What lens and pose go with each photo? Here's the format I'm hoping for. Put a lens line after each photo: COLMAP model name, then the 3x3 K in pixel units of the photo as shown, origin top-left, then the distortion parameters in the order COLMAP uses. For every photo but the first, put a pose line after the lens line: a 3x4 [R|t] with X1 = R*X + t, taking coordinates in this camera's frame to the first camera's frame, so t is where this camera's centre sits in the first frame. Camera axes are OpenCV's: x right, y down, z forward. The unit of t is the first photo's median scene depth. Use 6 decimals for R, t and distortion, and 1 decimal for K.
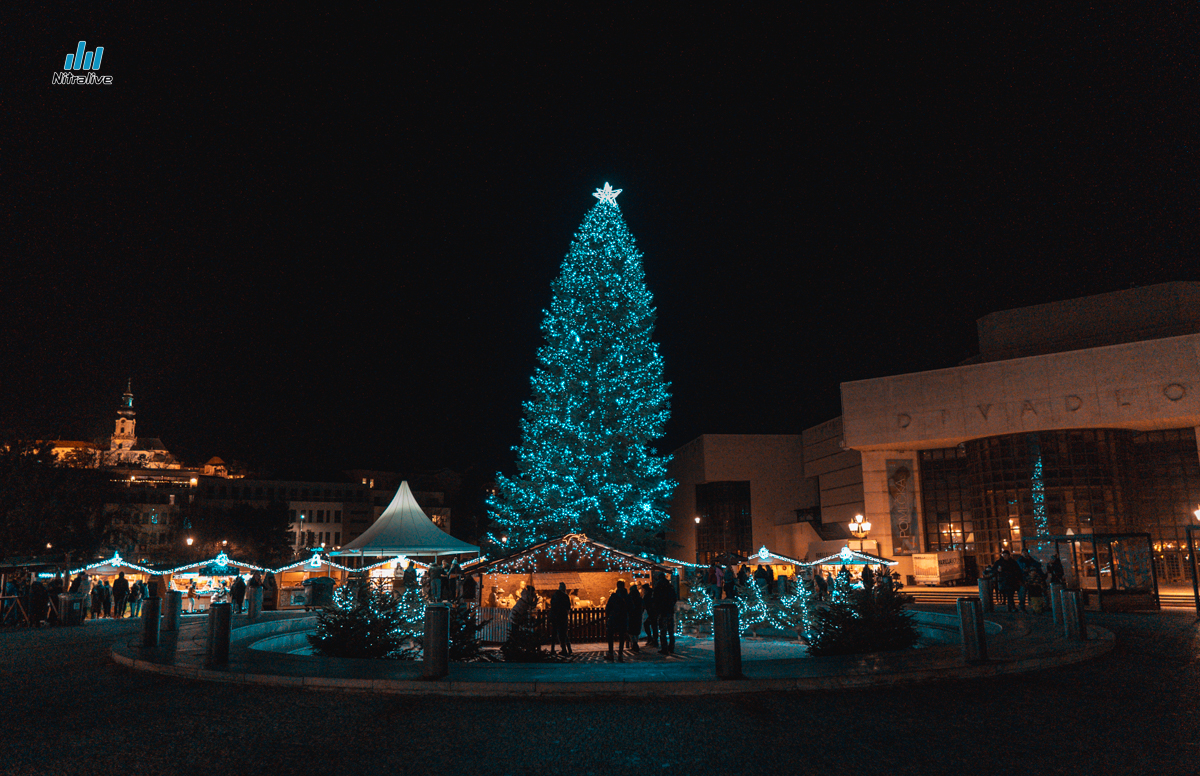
lens RADIAL K [[824.5, 0, 593.1], [0, 824.5, 402.8], [0, 0, 1]] dist [0.000672, -0.000273]
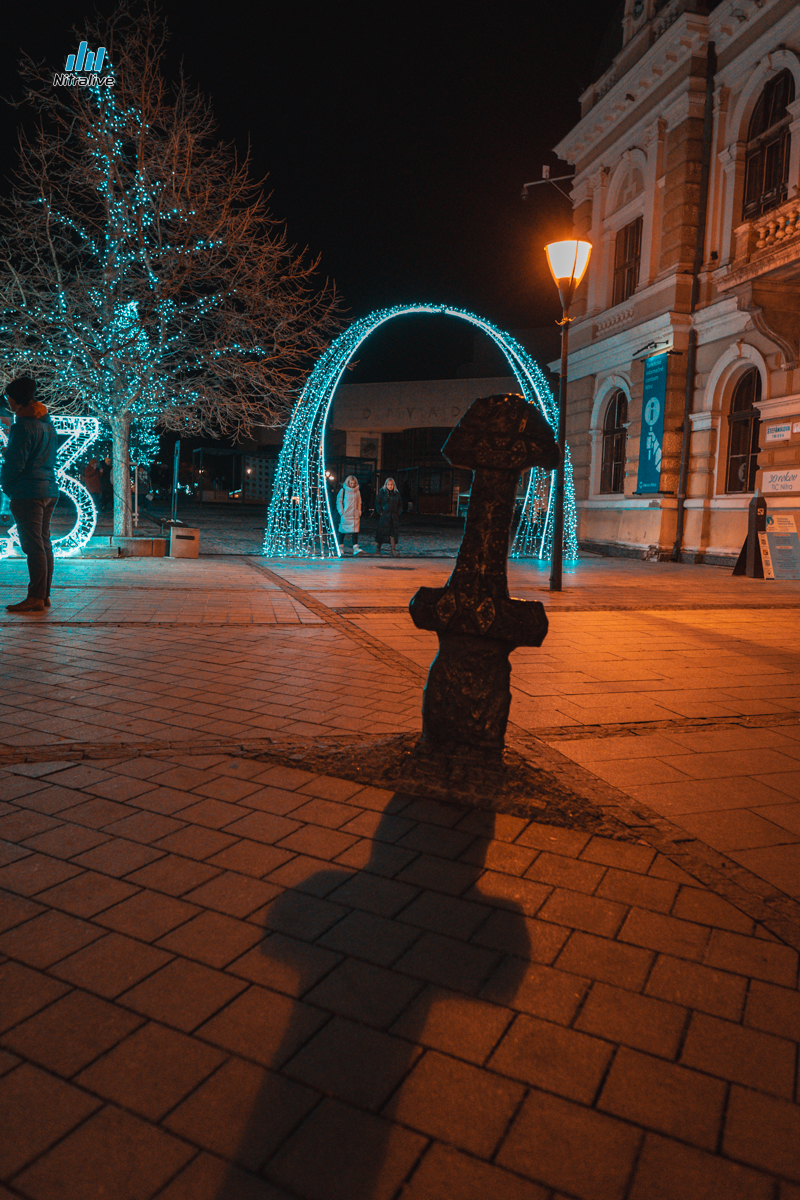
lens RADIAL K [[822.2, 0, 400.0], [0, 822.2, 600.0], [0, 0, 1]] dist [-0.068747, -0.000197]
pose [[0.975978, 0.023323, 0.216617, 0.245505], [-0.084071, 0.957565, 0.275685, -0.157848], [-0.200995, -0.287273, 0.936523, -1.206317]]
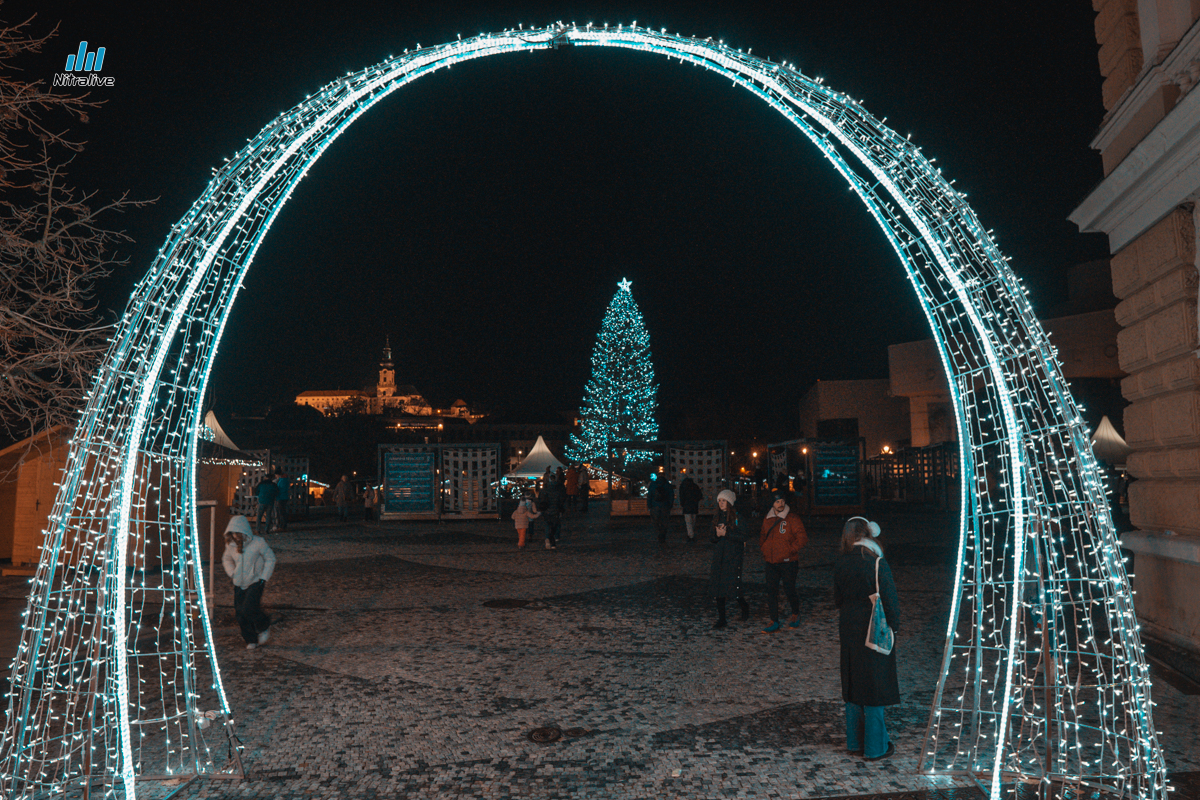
lens RADIAL K [[822.2, 0, 600.0], [0, 822.2, 400.0], [0, 0, 1]] dist [-0.068747, -0.000197]
pose [[0.965682, -0.030726, -0.257905, 0.434038], [0.051220, 0.996007, 0.073126, -0.129529], [0.254629, -0.083826, 0.963399, -0.831557]]
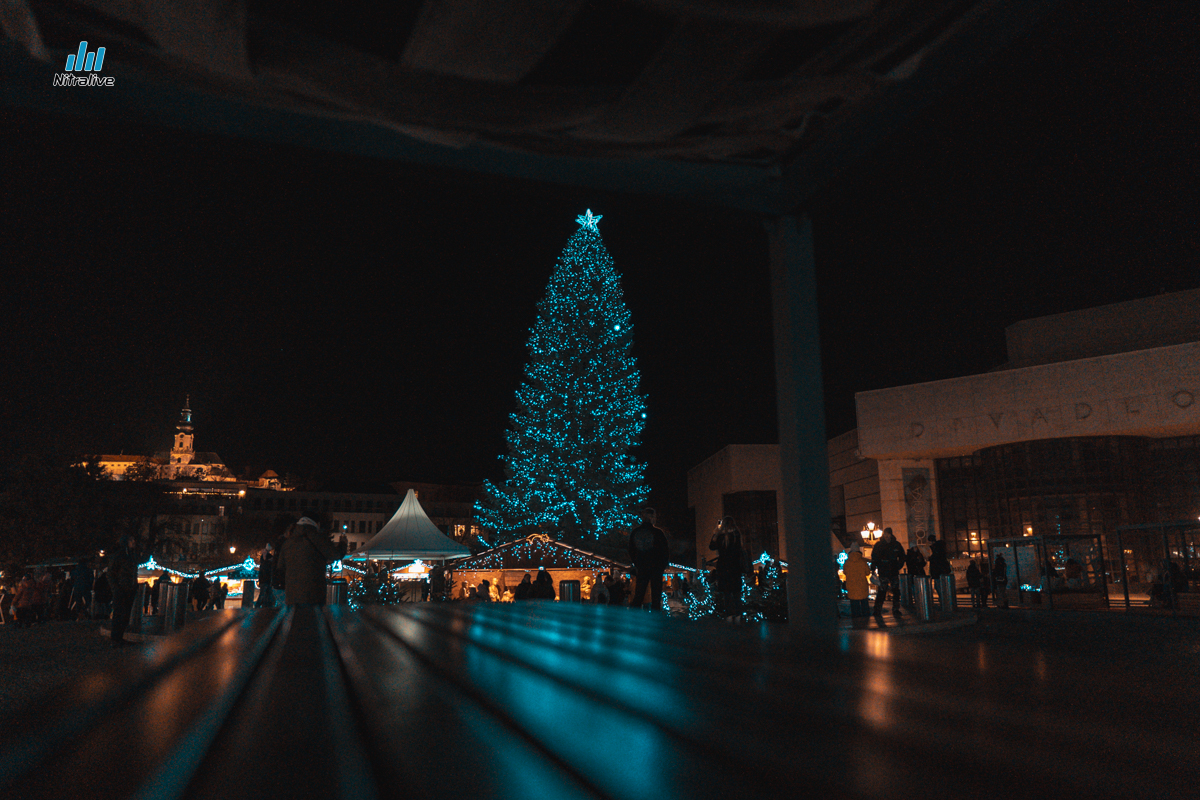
lens RADIAL K [[821.7, 0, 600.0], [0, 821.7, 400.0], [0, 0, 1]] dist [0.001756, 0.000918]
pose [[0.998746, -0.008992, -0.049255, 0.081866], [0.008108, 0.999803, -0.018106, 0.000792], [0.049408, 0.017684, 0.998622, -0.063506]]
